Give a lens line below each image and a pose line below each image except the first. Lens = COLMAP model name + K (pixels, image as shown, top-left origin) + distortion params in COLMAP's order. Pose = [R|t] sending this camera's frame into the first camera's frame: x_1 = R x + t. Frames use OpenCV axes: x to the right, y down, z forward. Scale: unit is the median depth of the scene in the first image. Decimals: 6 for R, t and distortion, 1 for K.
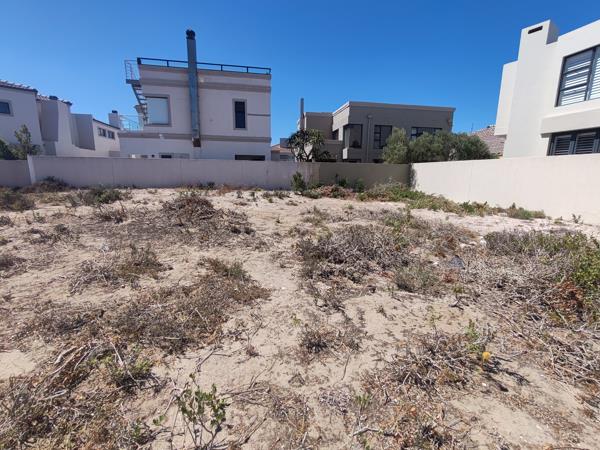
lens RADIAL K [[278.2, 0, 312.6], [0, 278.2, 224.4], [0, 0, 1]] dist [0.001557, 0.004497]
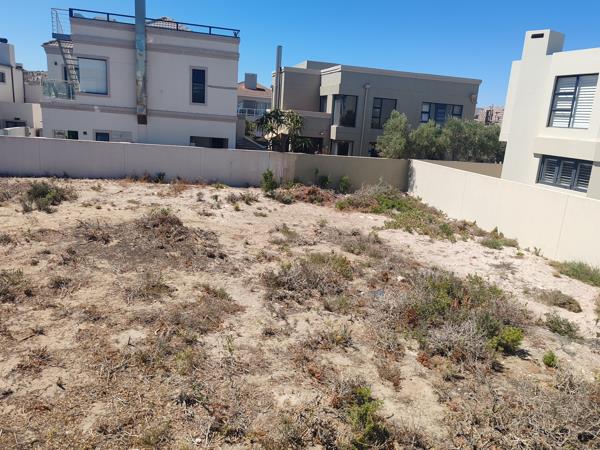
lens RADIAL K [[476.8, 0, 303.2], [0, 476.8, 224.4], [0, 0, 1]] dist [0.070412, -0.037387]
pose [[0.998699, 0.045748, 0.022542, 0.035797], [-0.046867, 0.997552, 0.051907, -0.142584], [-0.020112, -0.052896, 0.998397, -0.623853]]
